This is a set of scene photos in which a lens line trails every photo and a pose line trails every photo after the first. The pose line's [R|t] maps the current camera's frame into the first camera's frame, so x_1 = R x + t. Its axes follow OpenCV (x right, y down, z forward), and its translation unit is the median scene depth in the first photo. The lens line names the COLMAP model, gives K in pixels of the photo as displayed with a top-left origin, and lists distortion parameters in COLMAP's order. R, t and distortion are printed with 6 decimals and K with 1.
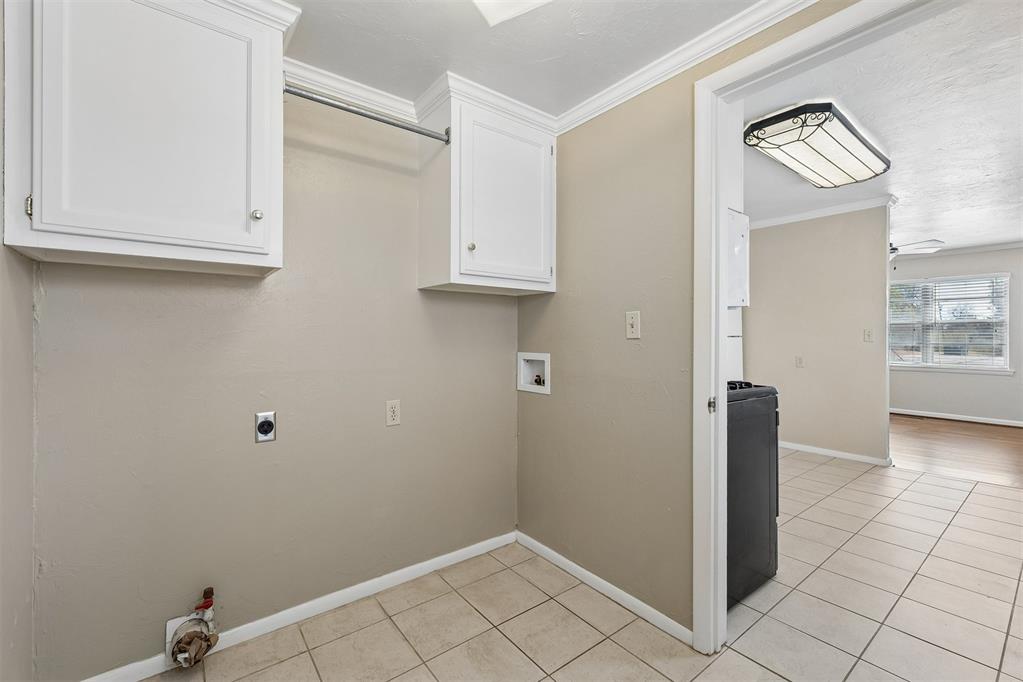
lens RADIAL K [[426.9, 0, 506.9], [0, 426.9, 337.2], [0, 0, 1]] dist [0.003553, 0.000698]
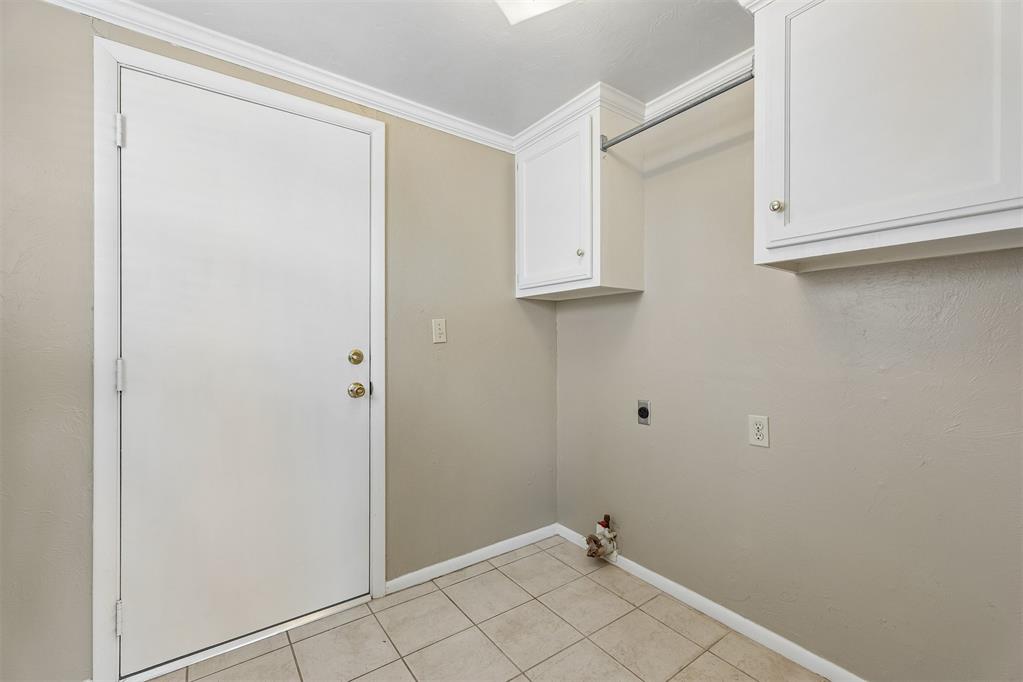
lens RADIAL K [[426.9, 0, 506.9], [0, 426.9, 337.2], [0, 0, 1]] dist [0.003553, 0.000698]
pose [[-0.025194, -0.006520, -0.999661, 0.663856], [0.005105, 0.999965, -0.006650, 0.000206], [0.999670, -0.005271, -0.025159, 0.628781]]
